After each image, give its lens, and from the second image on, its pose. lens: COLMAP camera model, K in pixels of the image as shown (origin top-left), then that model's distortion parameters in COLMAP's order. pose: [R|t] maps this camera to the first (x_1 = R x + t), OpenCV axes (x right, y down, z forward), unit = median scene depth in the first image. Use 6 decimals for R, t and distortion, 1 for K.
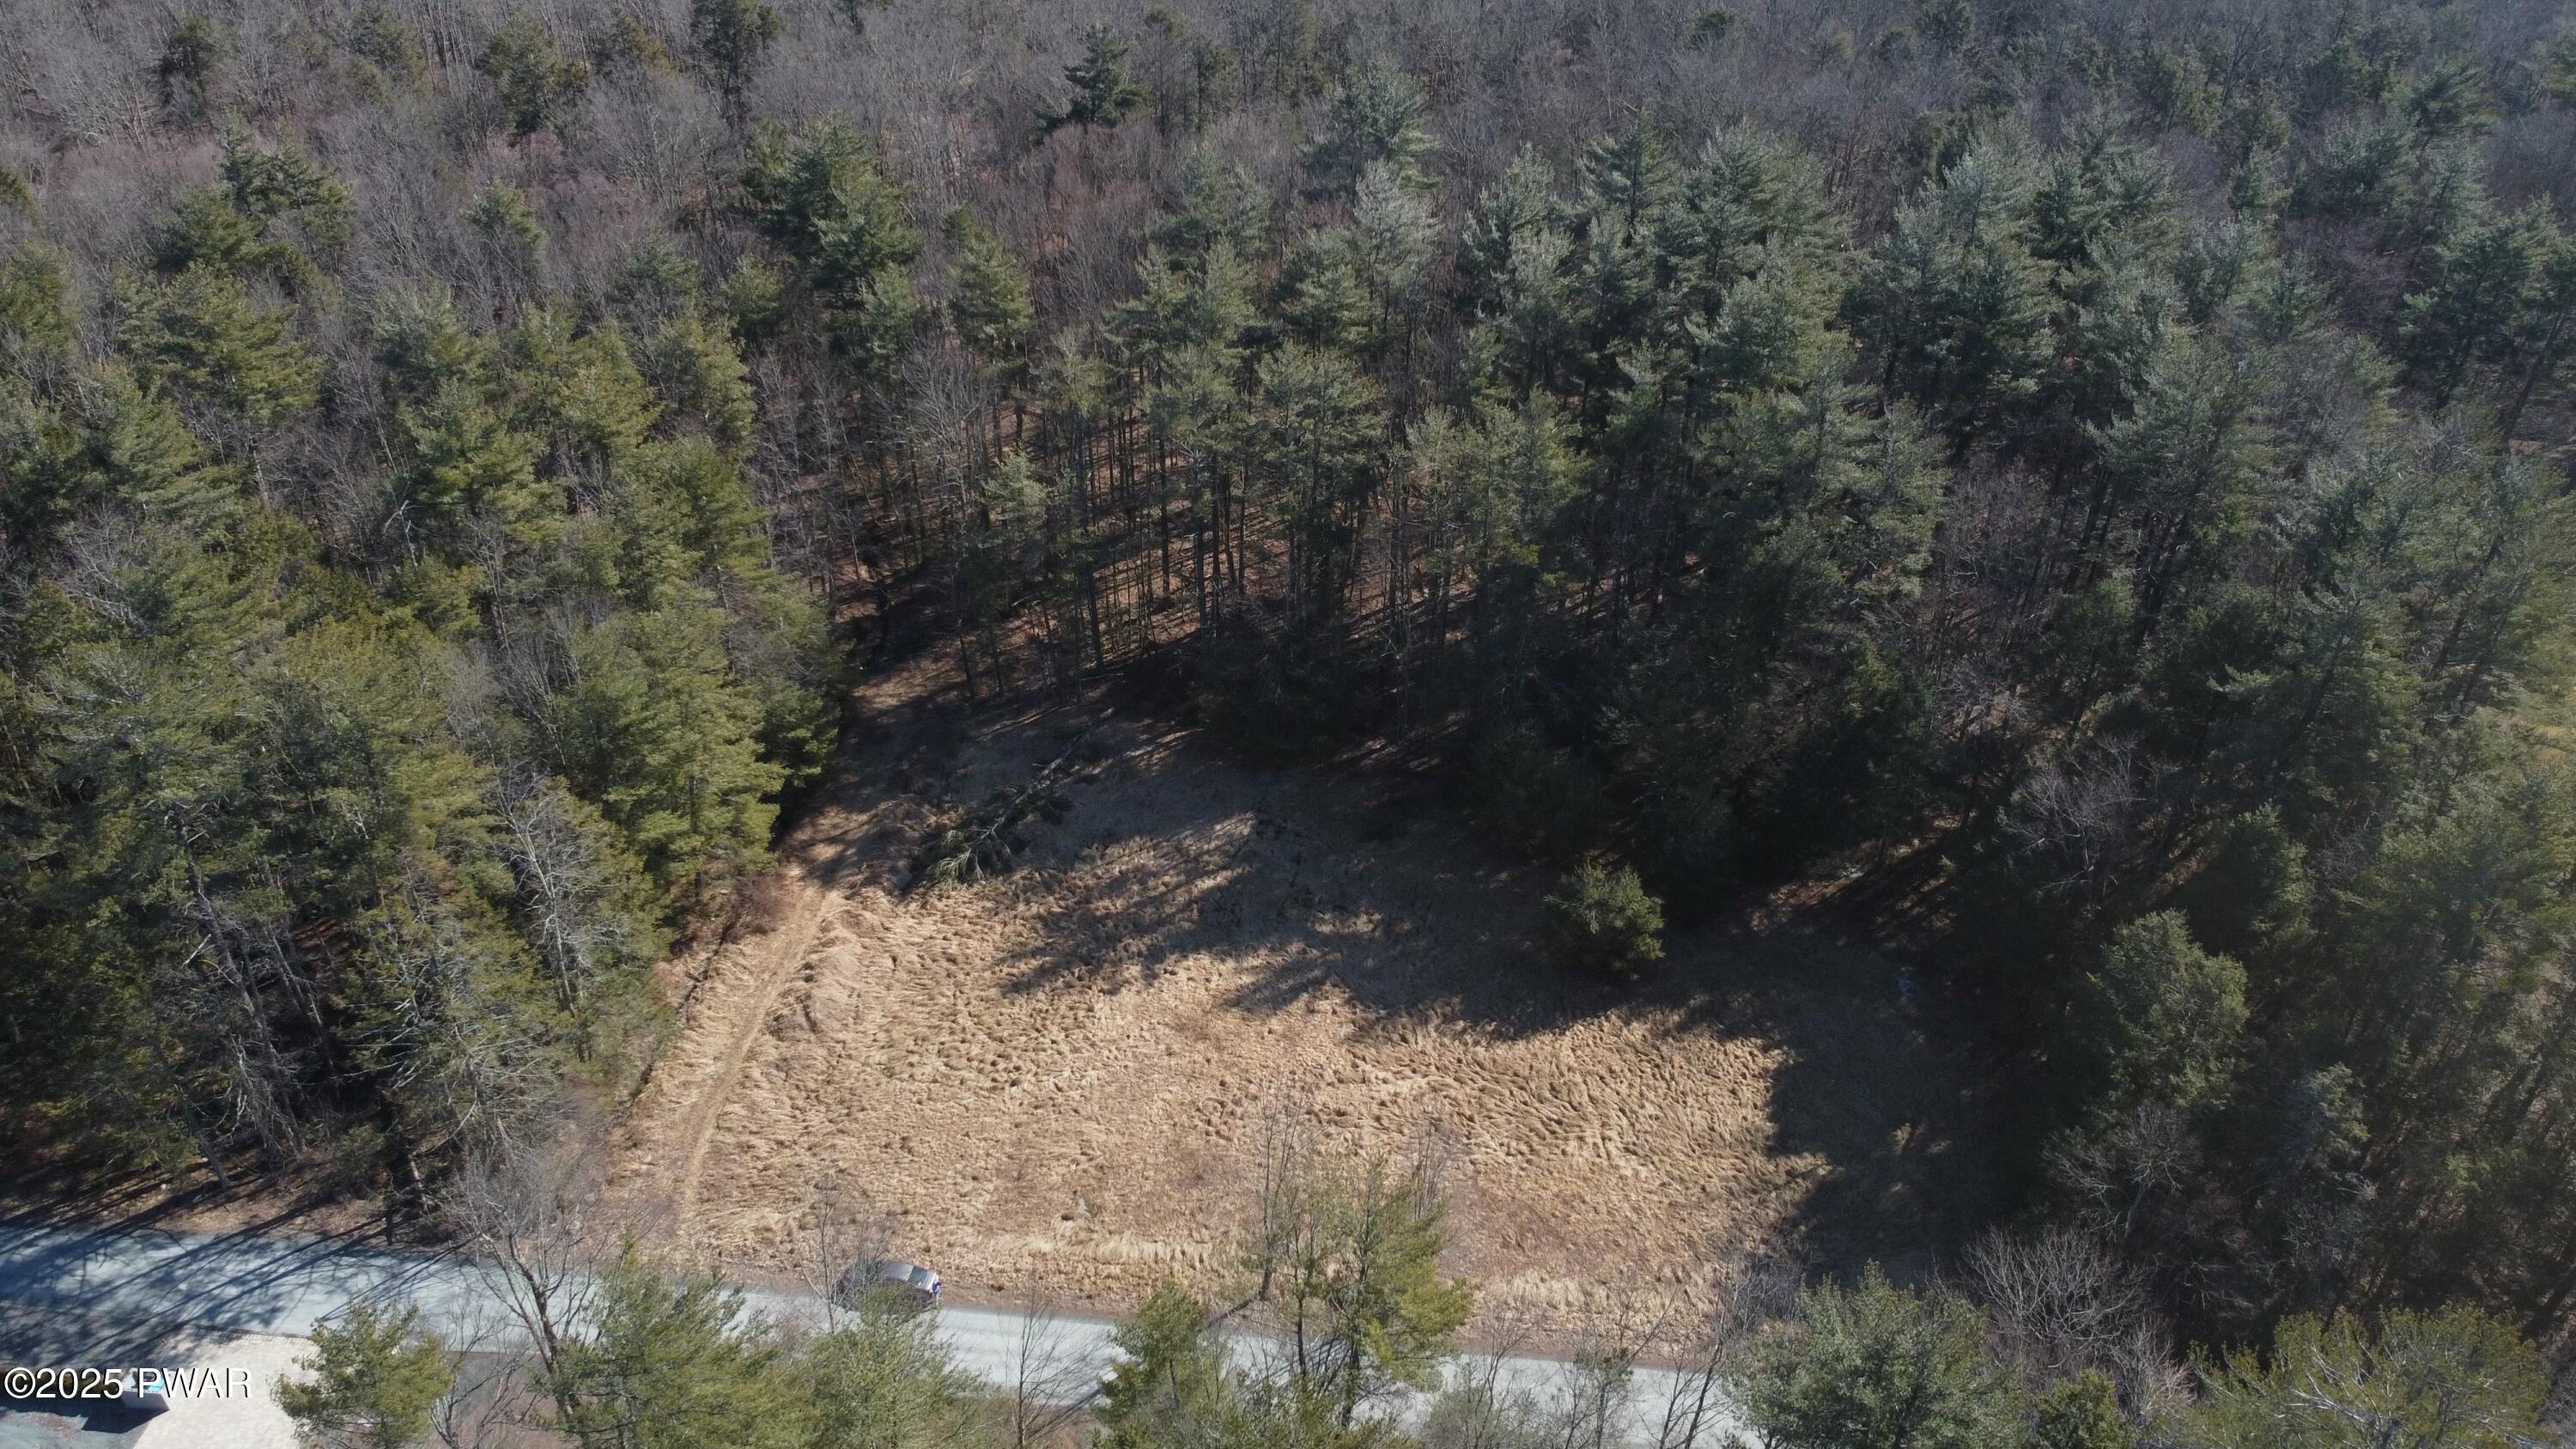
lens RADIAL K [[1825.7, 0, 1295.2], [0, 1825.7, 805.8], [0, 0, 1]] dist [0.003188, 0.004859]
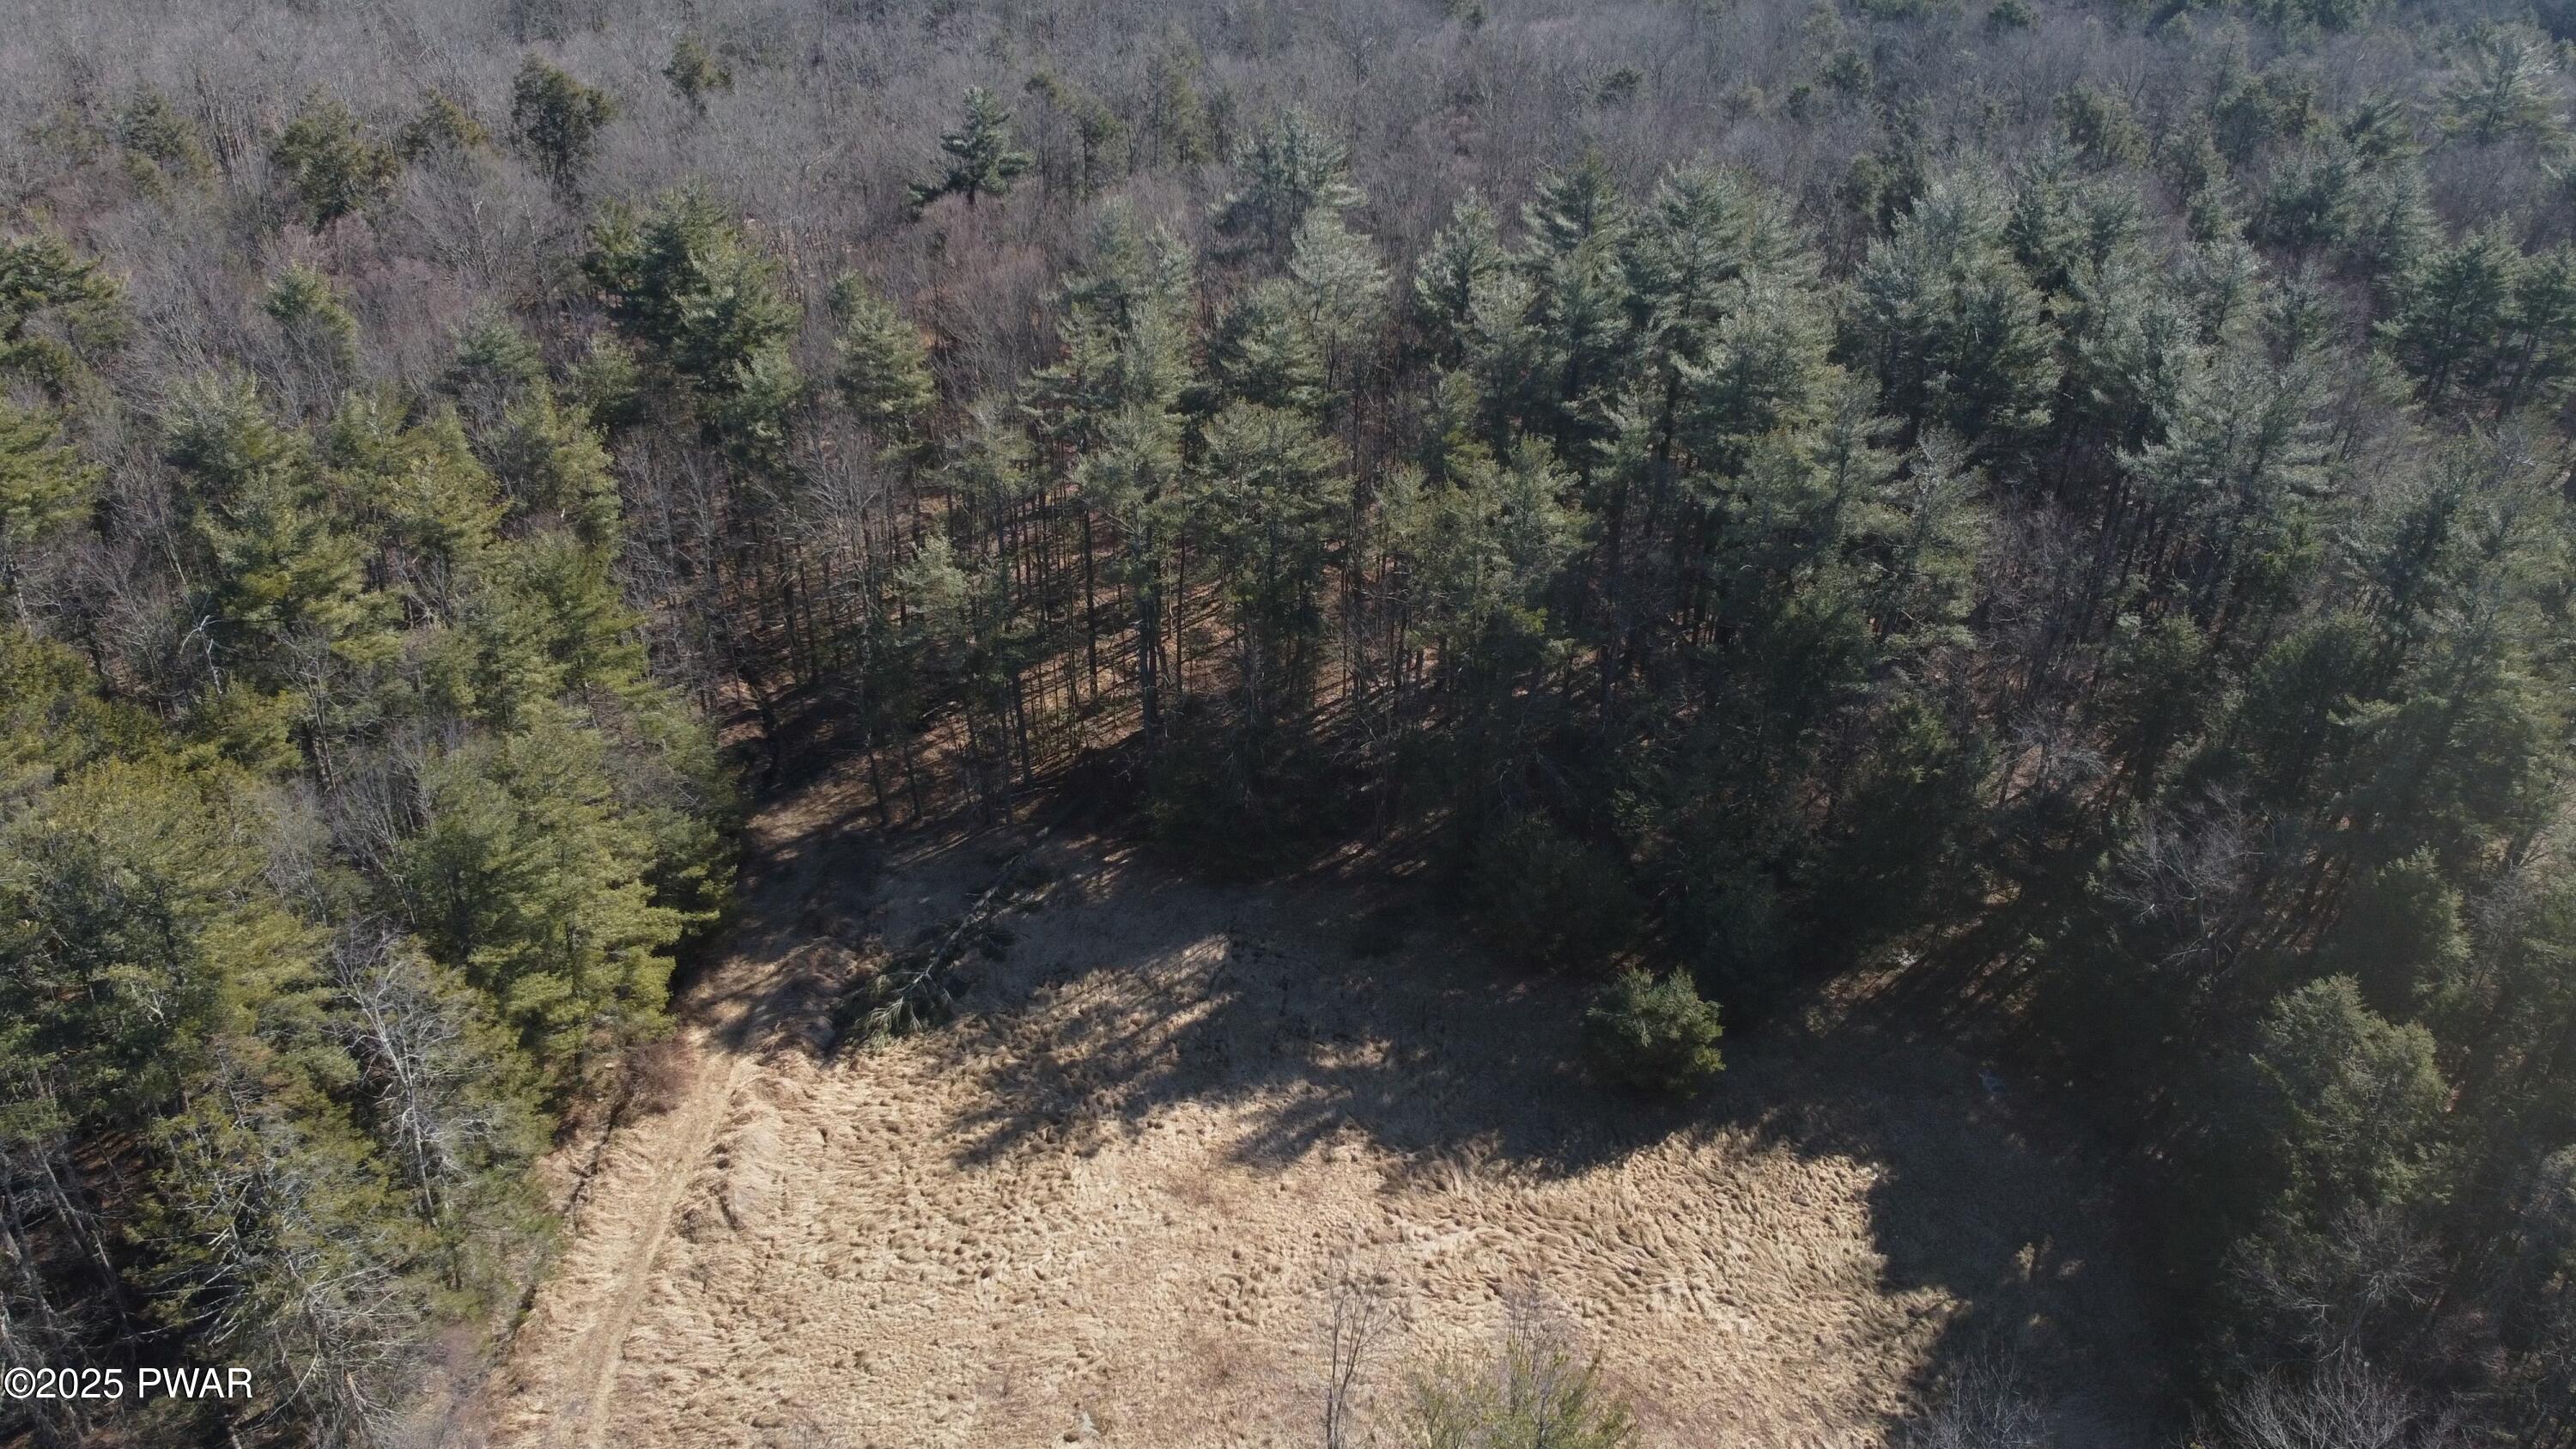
lens RADIAL K [[1852.1, 0, 1282.6], [0, 1852.1, 802.3], [0, 0, 1]] dist [0.006966, -0.001404]
pose [[0.995148, -0.055463, 0.081273, -0.072984], [0.061220, 0.995656, -0.070151, 0.005621], [-0.077029, 0.074786, 0.994220, 0.130402]]
